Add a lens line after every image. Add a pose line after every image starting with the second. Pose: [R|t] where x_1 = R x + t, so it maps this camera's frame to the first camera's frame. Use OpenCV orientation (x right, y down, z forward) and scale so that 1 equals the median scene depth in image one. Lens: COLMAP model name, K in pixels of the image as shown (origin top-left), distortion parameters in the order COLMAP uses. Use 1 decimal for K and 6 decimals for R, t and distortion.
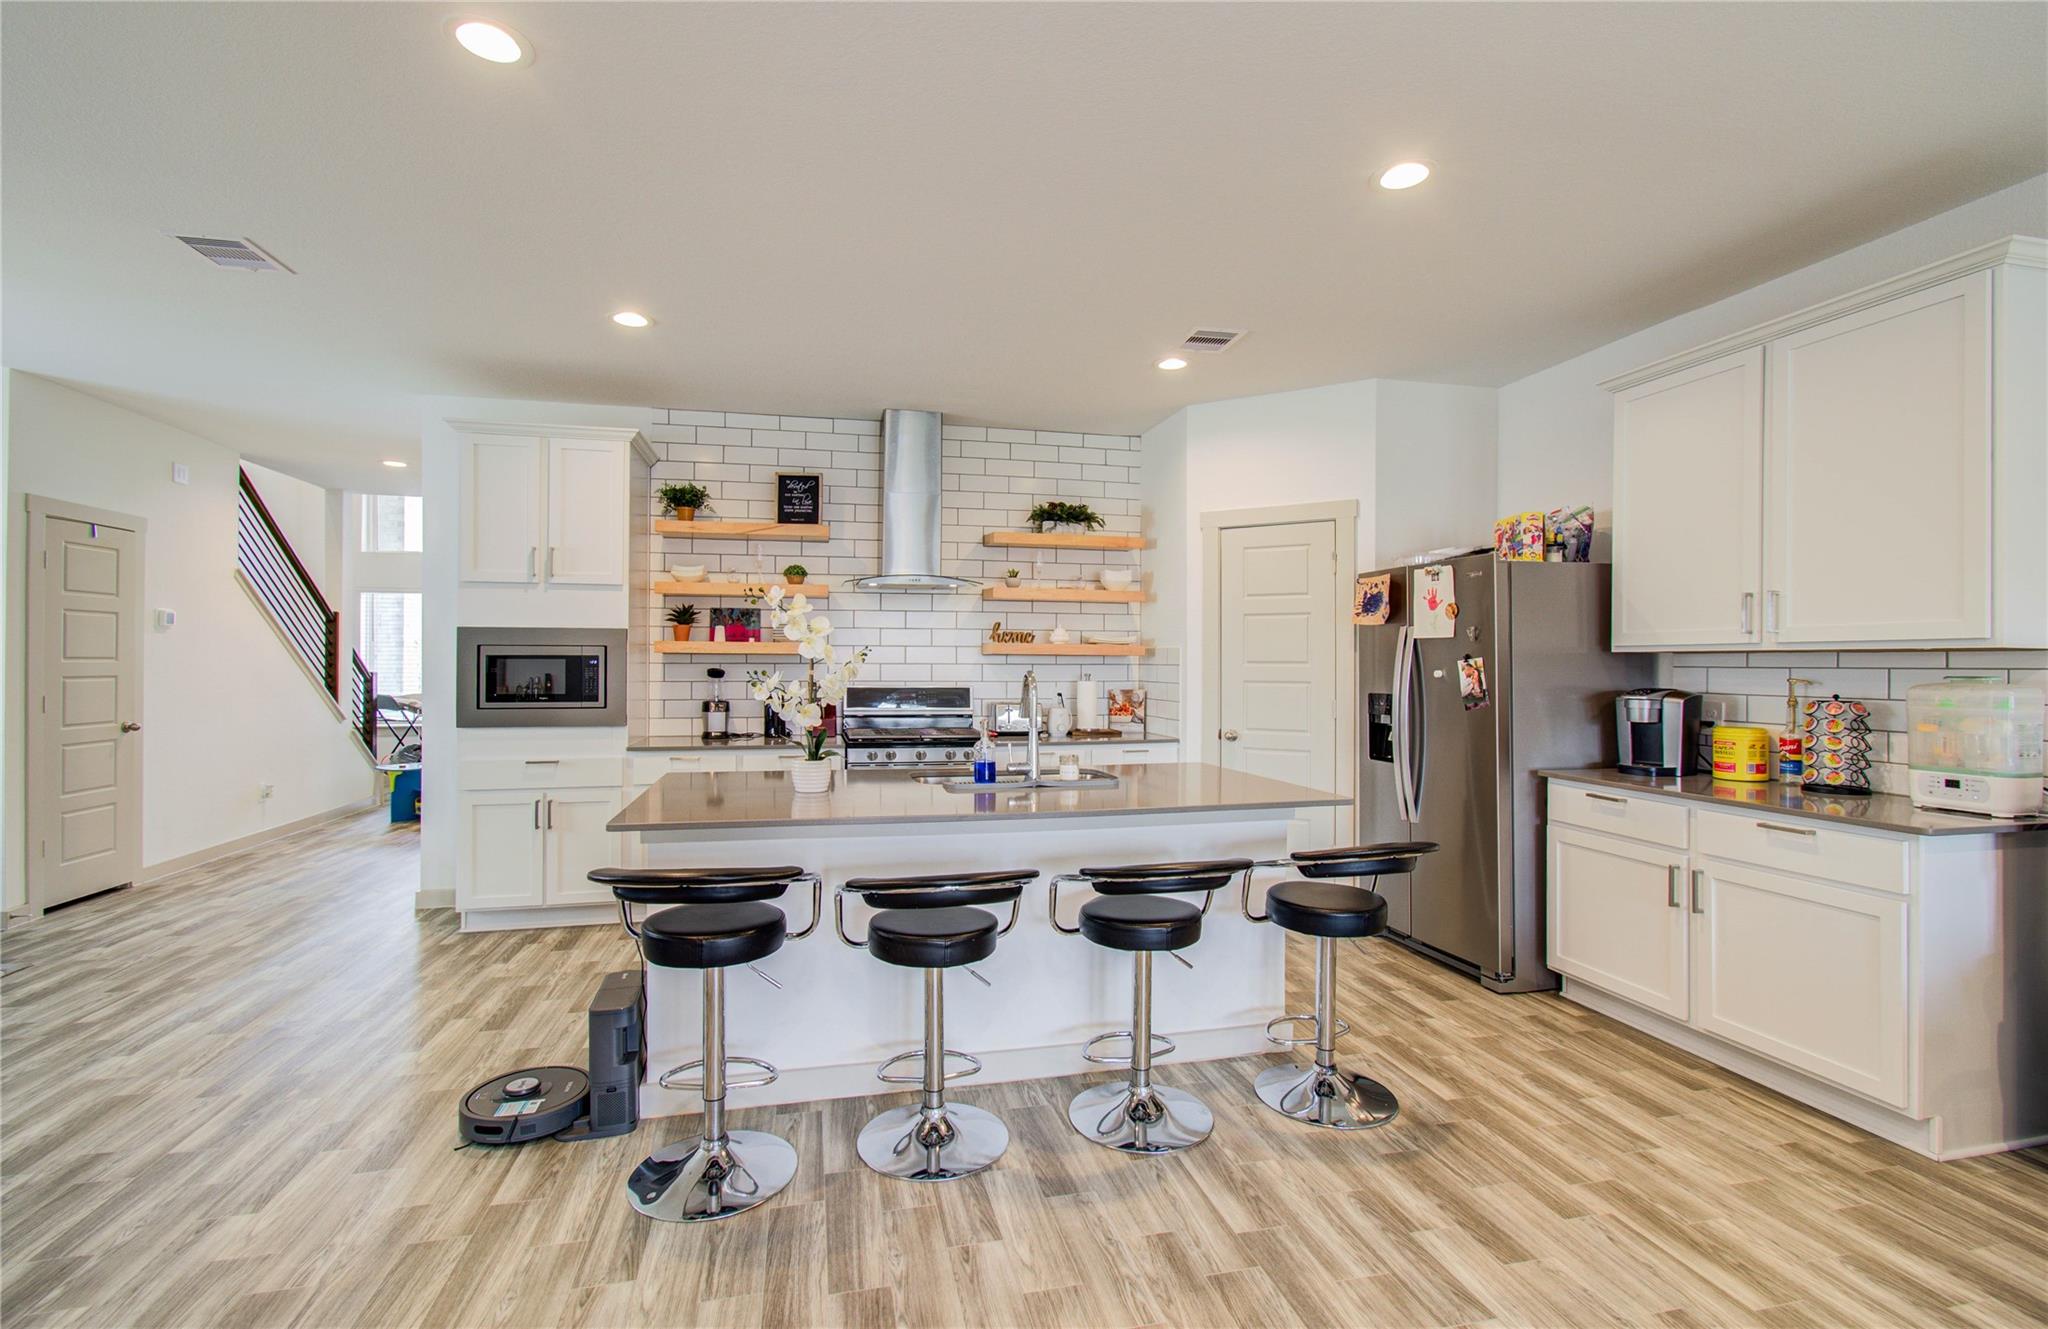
lens RADIAL K [[919.3, 0, 990.9], [0, 919.3, 659.1], [0, 0, 1]] dist [-0.000654, 0.025926]
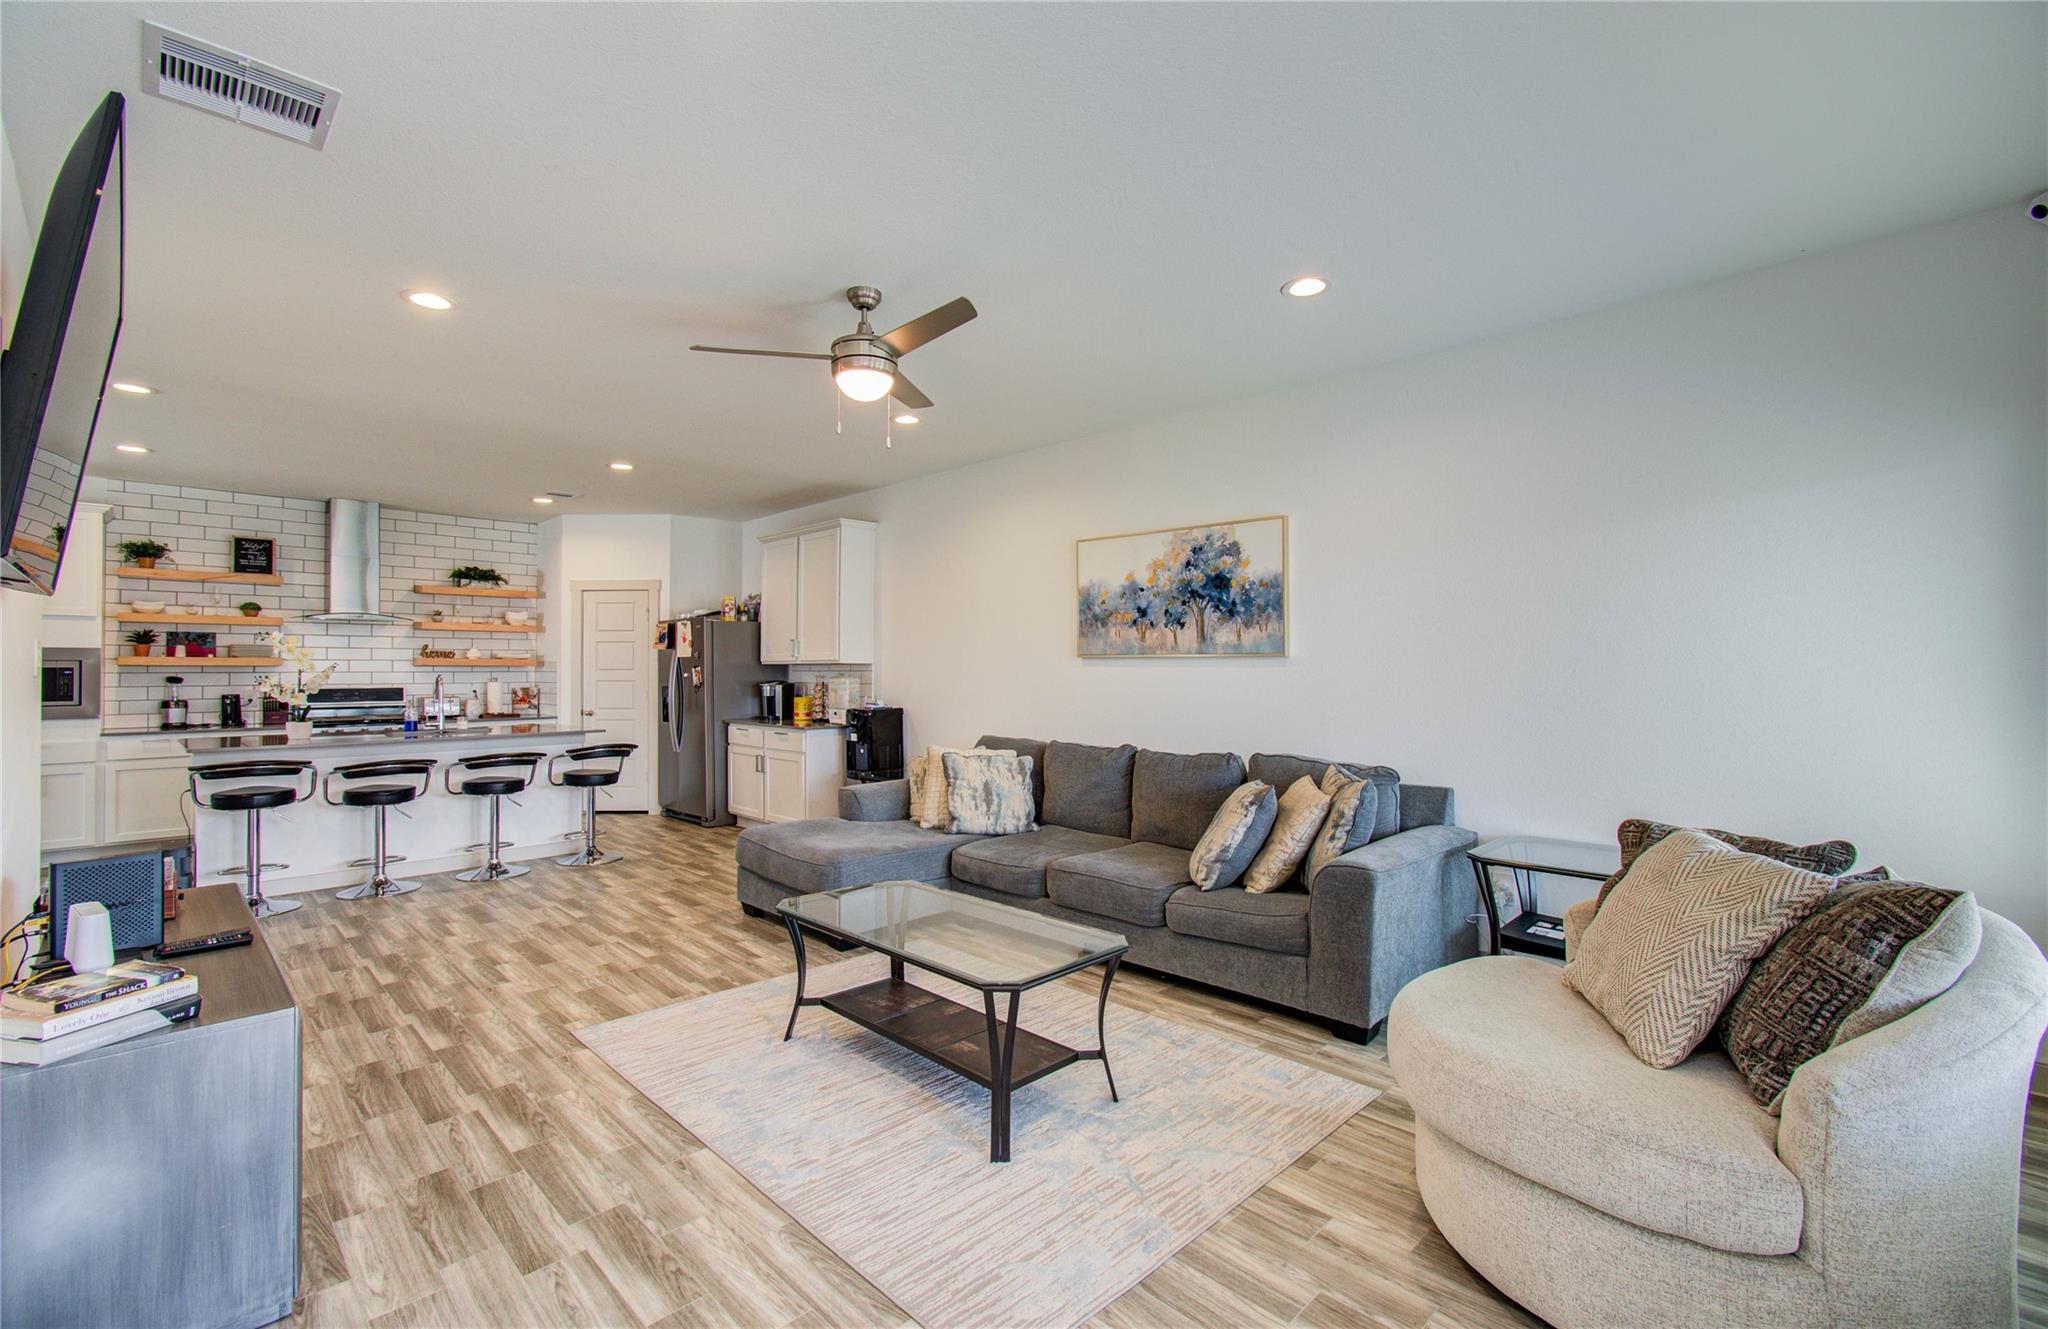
lens RADIAL K [[890.4, 0, 971.1], [0, 890.4, 663.7], [0, 0, 1]] dist [0.040843, 0.000331]
pose [[0.861659, -0.001914, 0.507484, 0.027144], [0.003220, 0.999993, -0.001697, -0.002618], [-0.507477, 0.003096, 0.861660, -0.768817]]
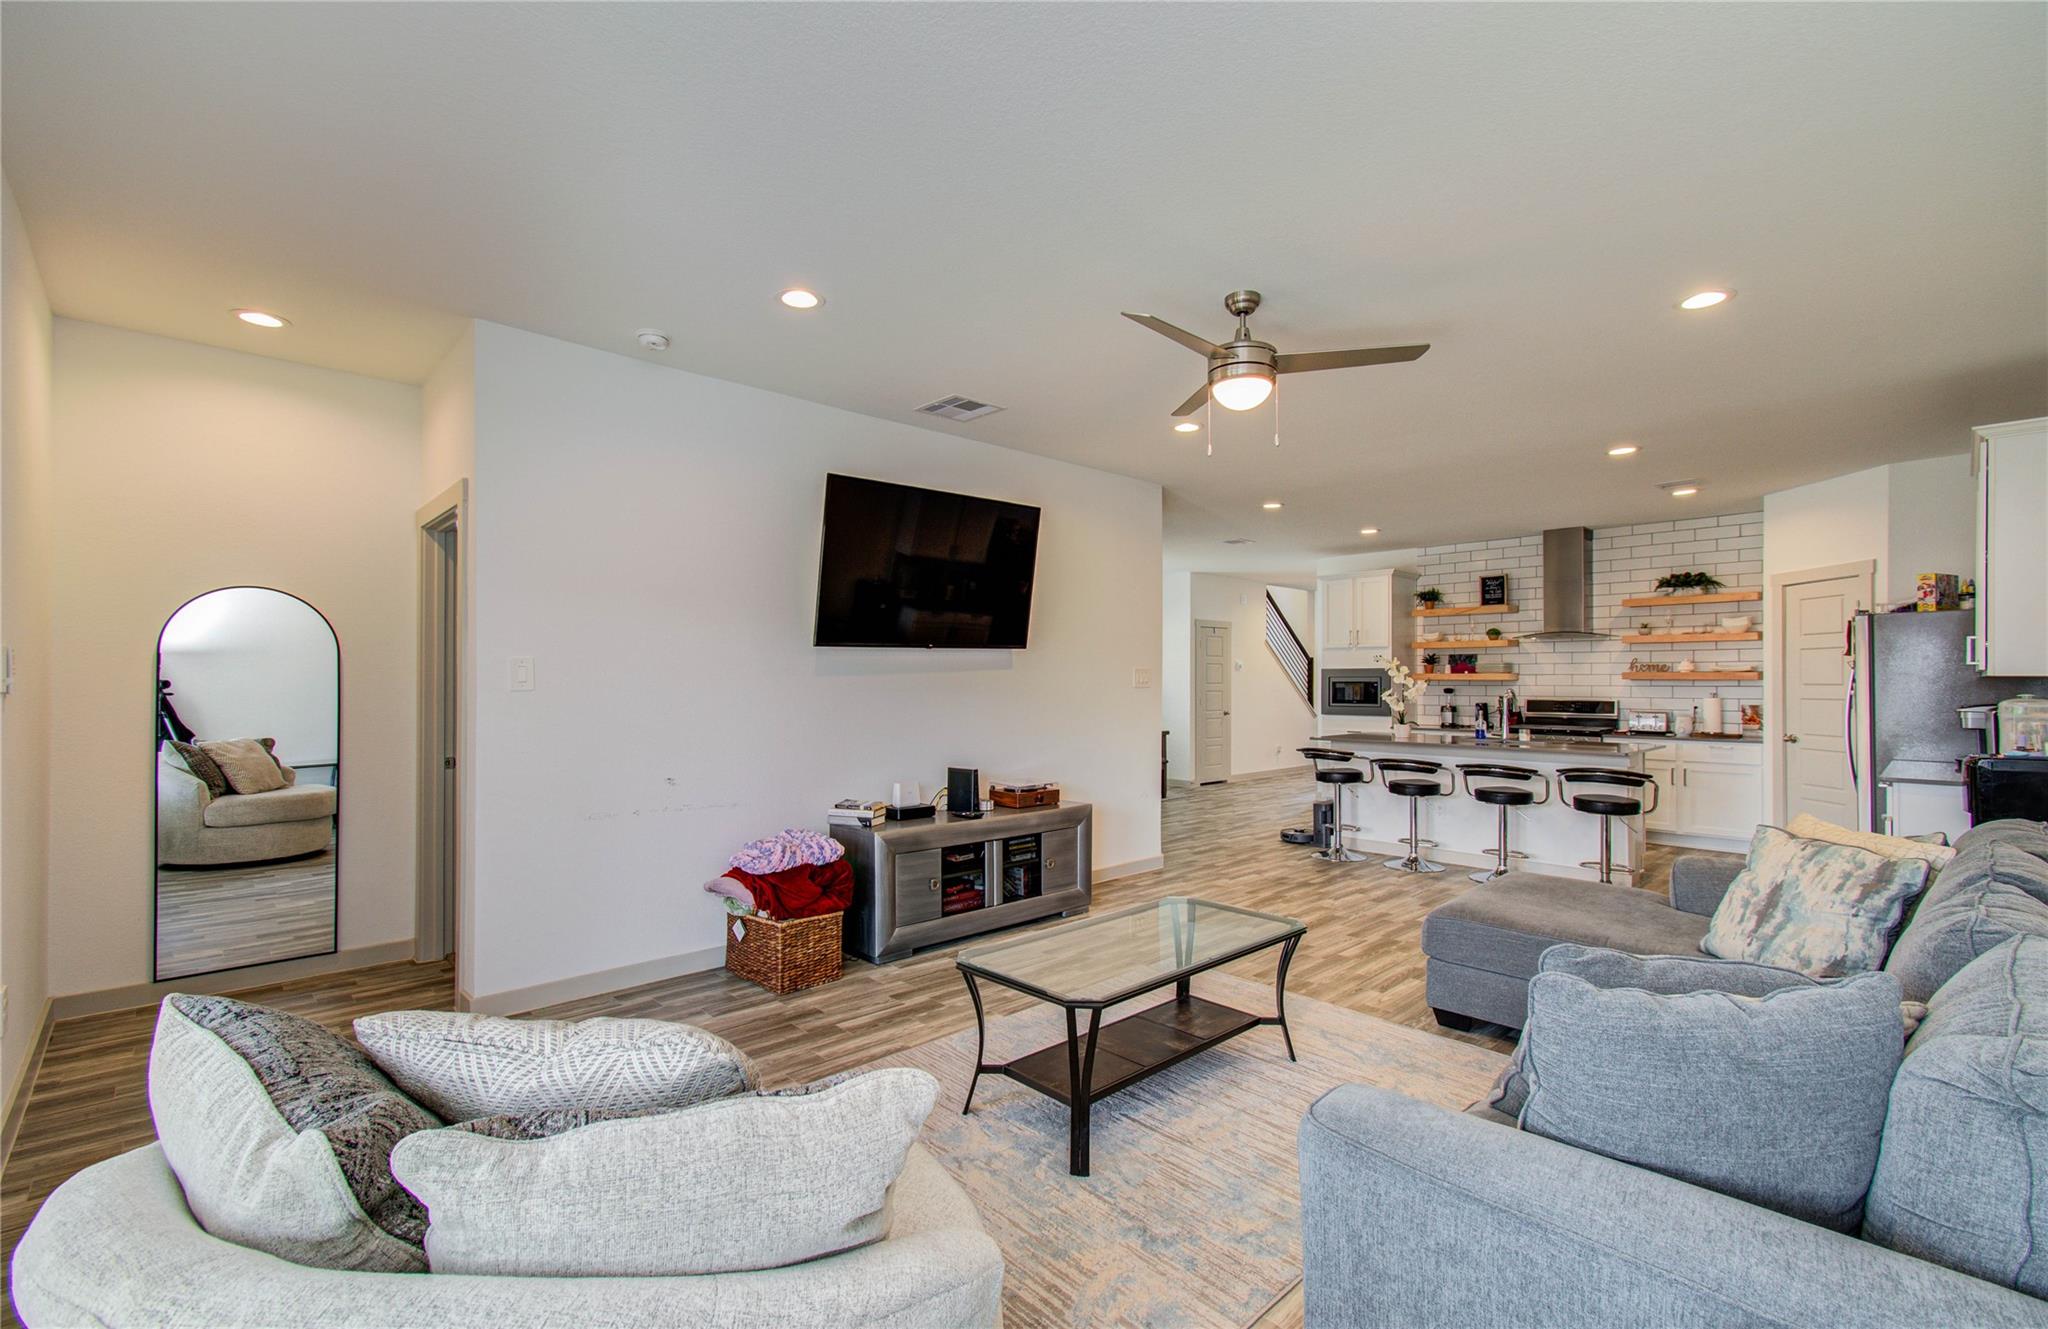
lens RADIAL K [[890.9, 0, 1035.6], [0, 890.9, 665.4], [0, 0, 1]] dist [0.000025, 0.000159]
pose [[0.534381, -0.019171, -0.845027, 0.748632], [0.002647, 0.999776, -0.021008, 0.000193], [0.845240, 0.008989, 0.534311, -0.625071]]
